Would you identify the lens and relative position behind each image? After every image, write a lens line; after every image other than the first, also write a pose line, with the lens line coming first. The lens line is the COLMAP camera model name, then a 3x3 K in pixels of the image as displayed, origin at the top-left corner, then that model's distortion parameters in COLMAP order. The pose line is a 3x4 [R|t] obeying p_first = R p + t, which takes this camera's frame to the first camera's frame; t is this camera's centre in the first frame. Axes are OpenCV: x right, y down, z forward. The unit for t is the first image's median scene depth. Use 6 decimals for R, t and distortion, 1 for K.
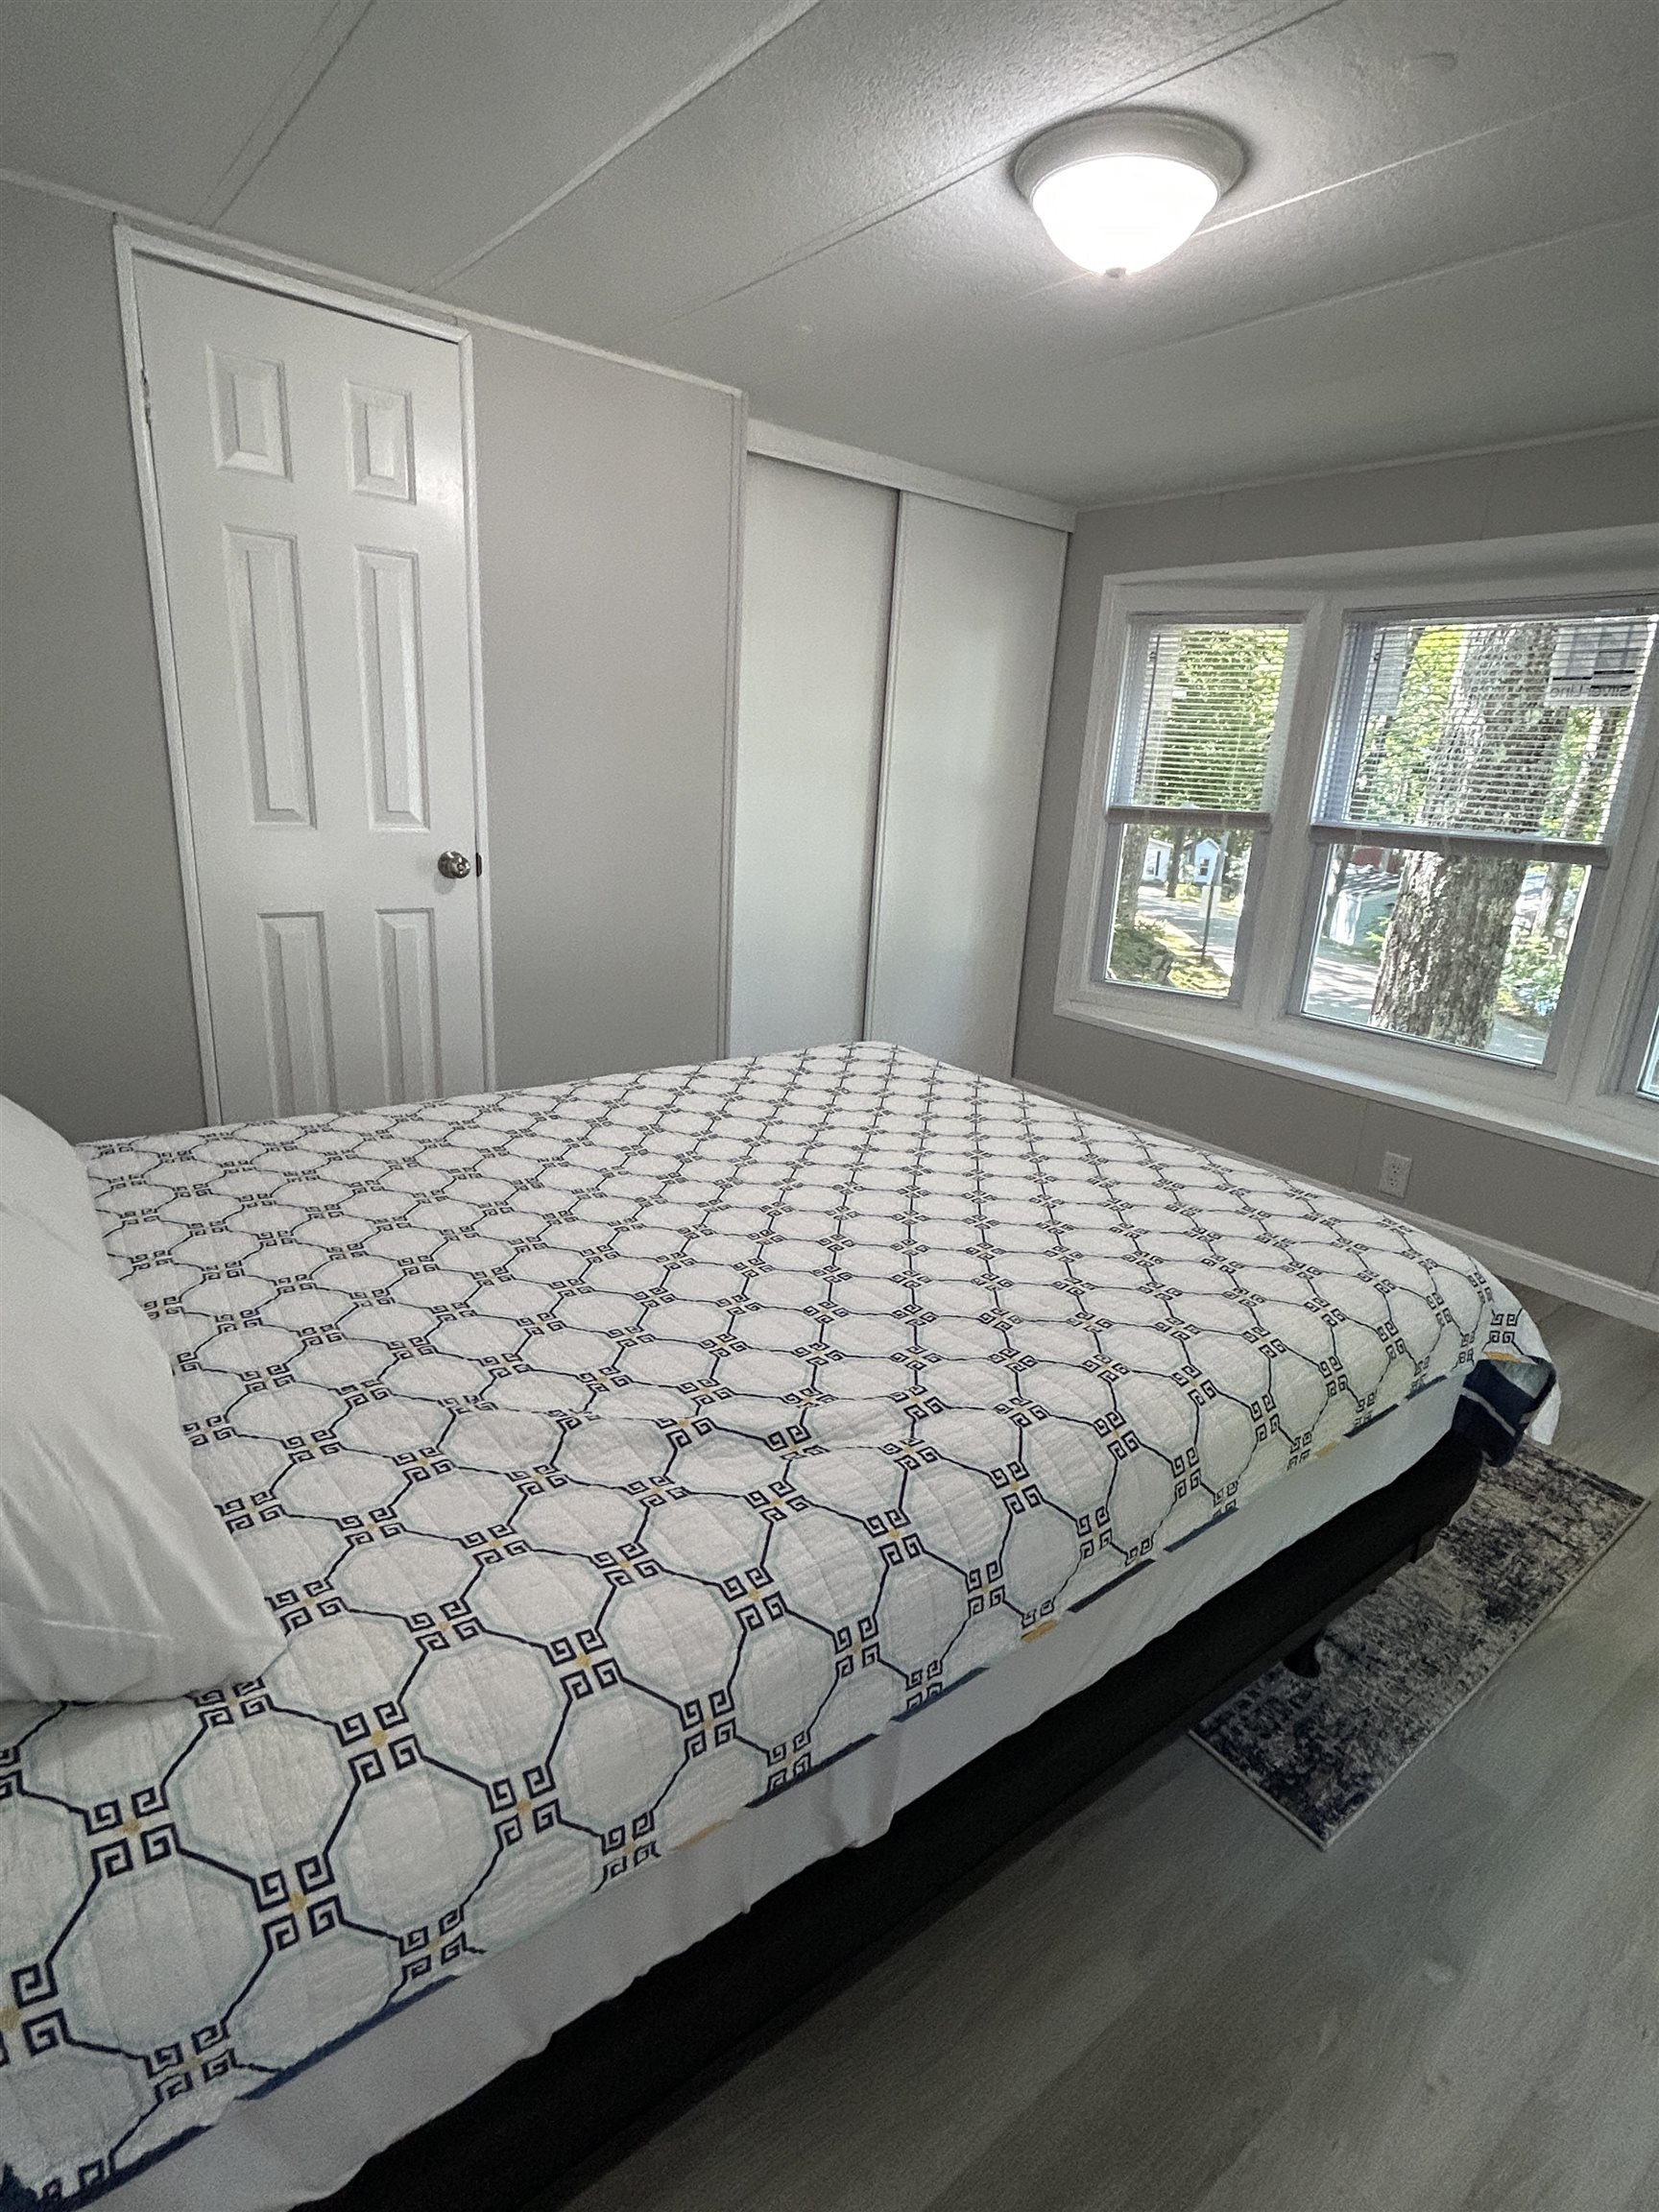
lens RADIAL K [[1139.9, 0, 829.5], [0, 1139.9, 1106.0], [0, 0, 1]] dist [0.004381, -0.001709]
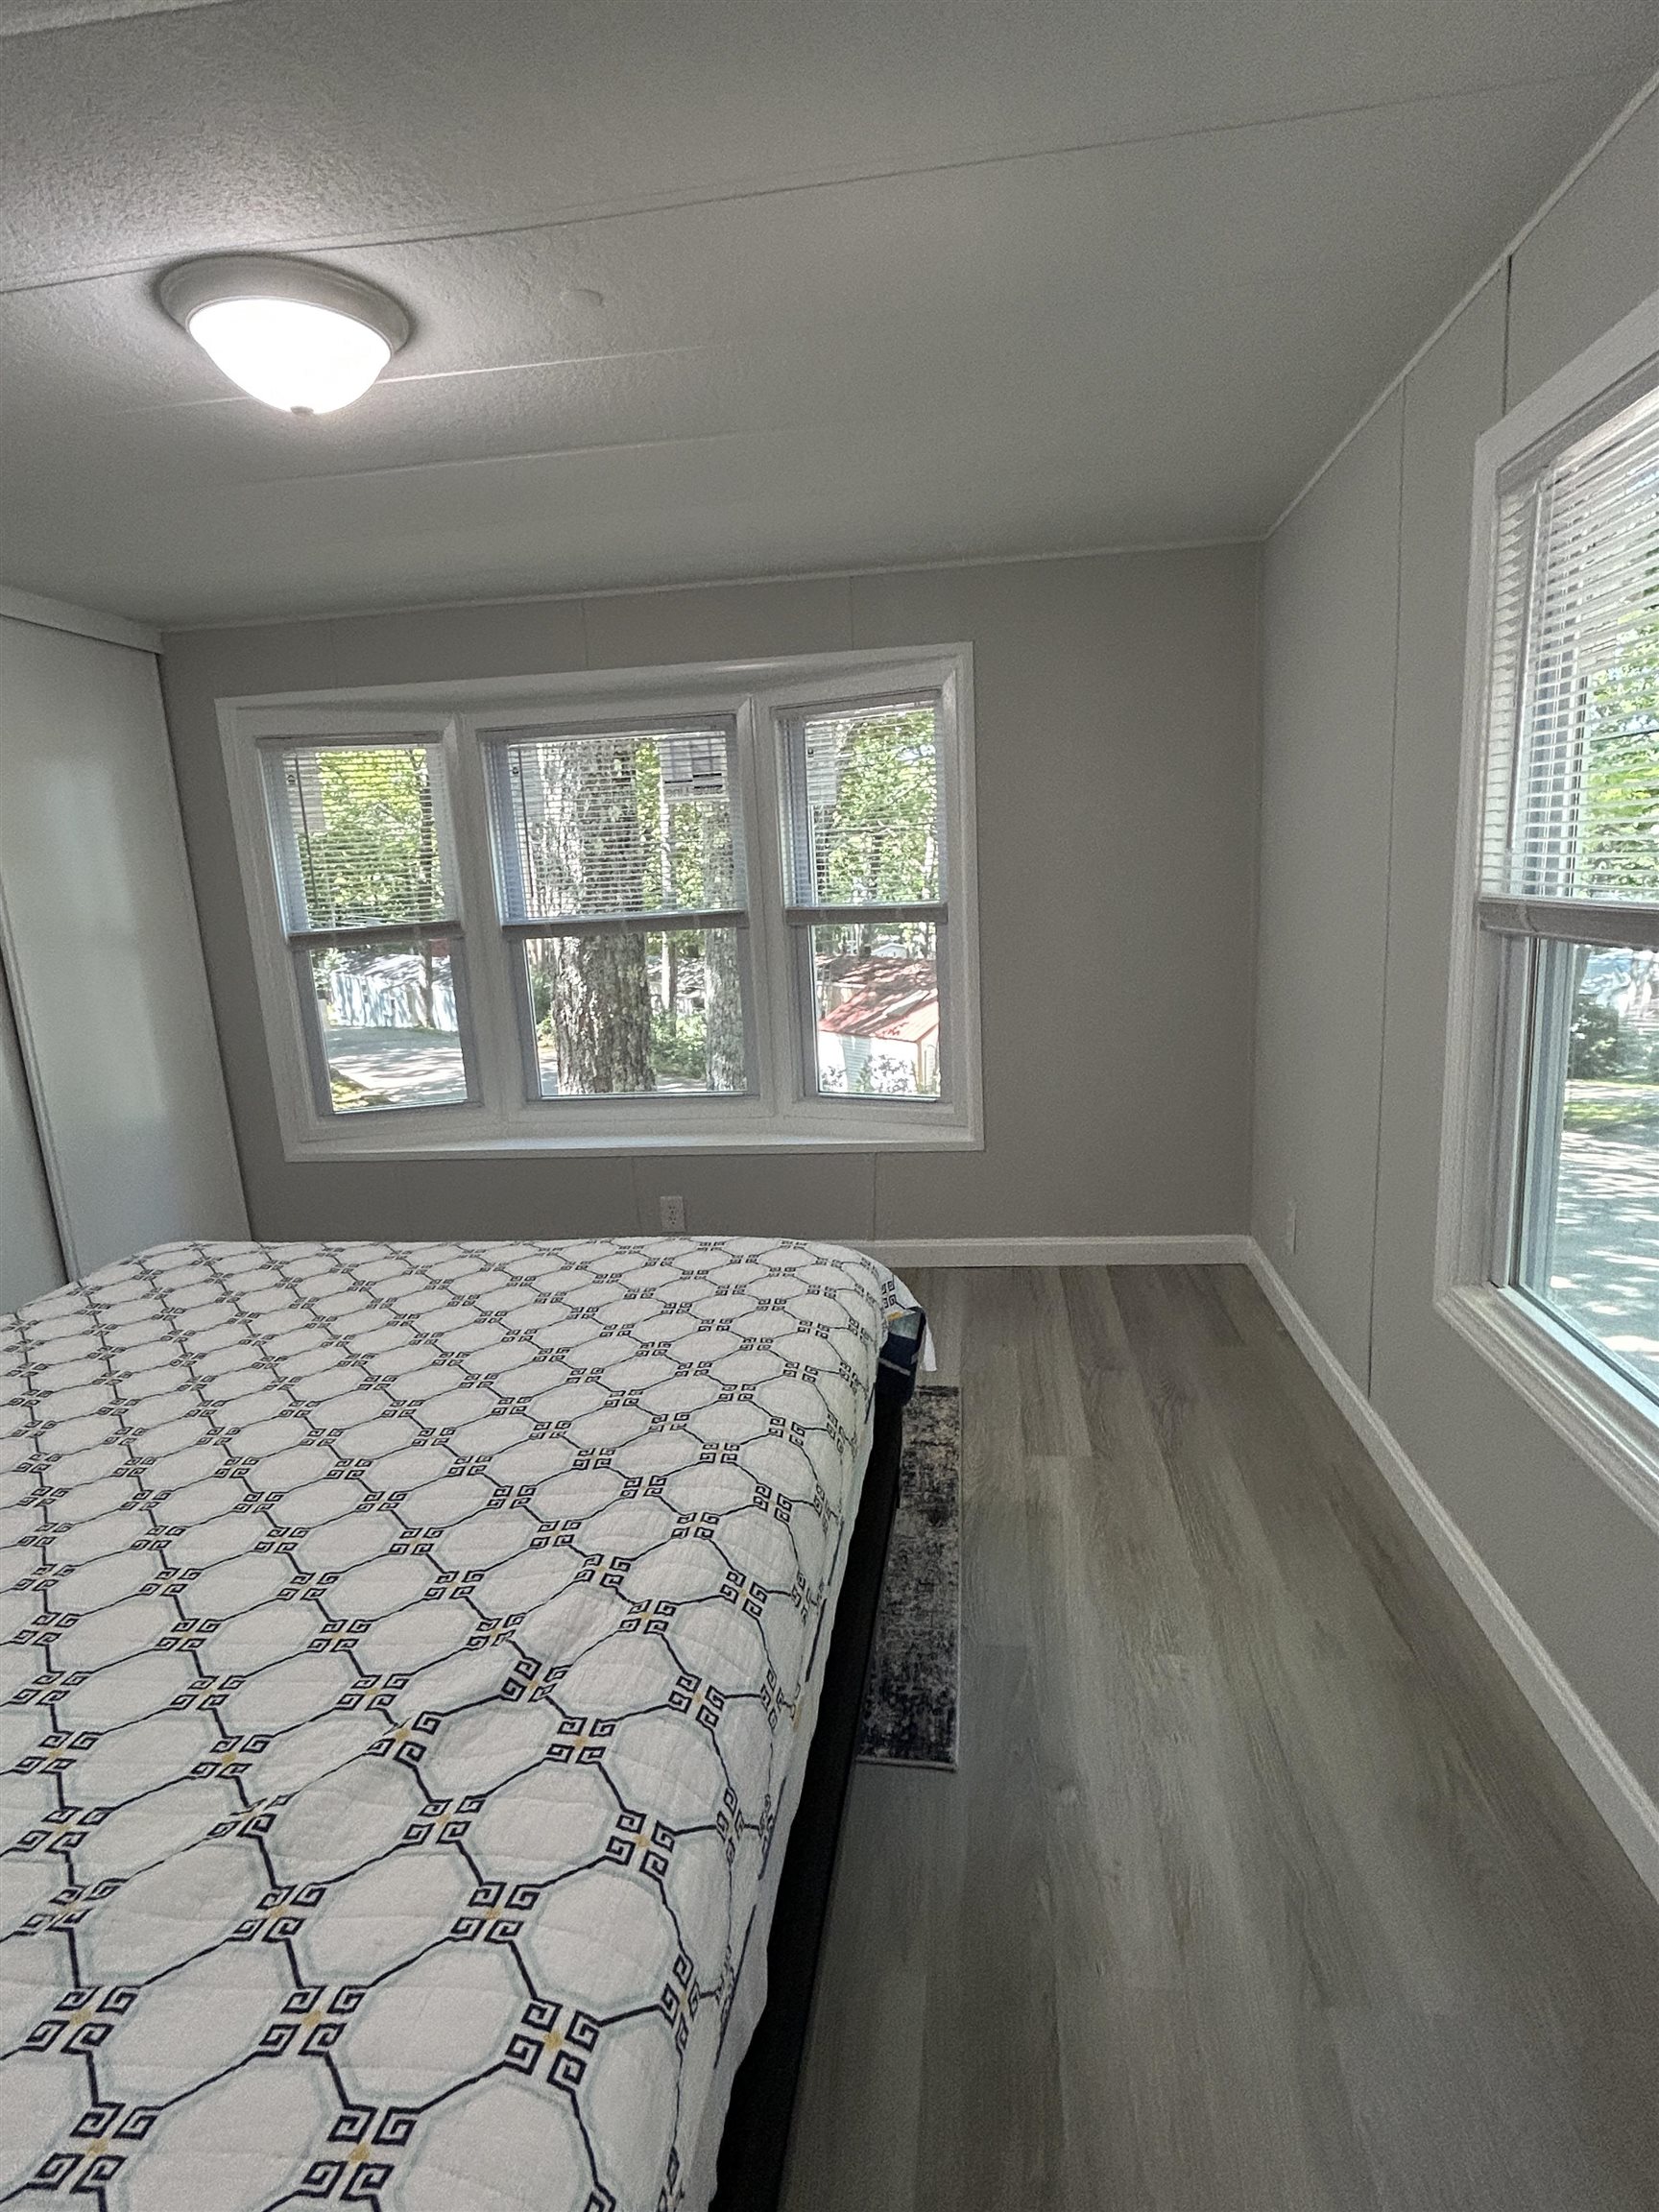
lens RADIAL K [[1148.2, 0, 829.5], [0, 1148.2, 1106.0], [0, 0, 1]] dist [-0.018796, 0.012317]
pose [[0.702777, -0.237310, 0.670662, -0.230212], [0.294487, 0.955203, 0.029405, -0.053182], [-0.647597, 0.176836, 0.741180, 0.083148]]
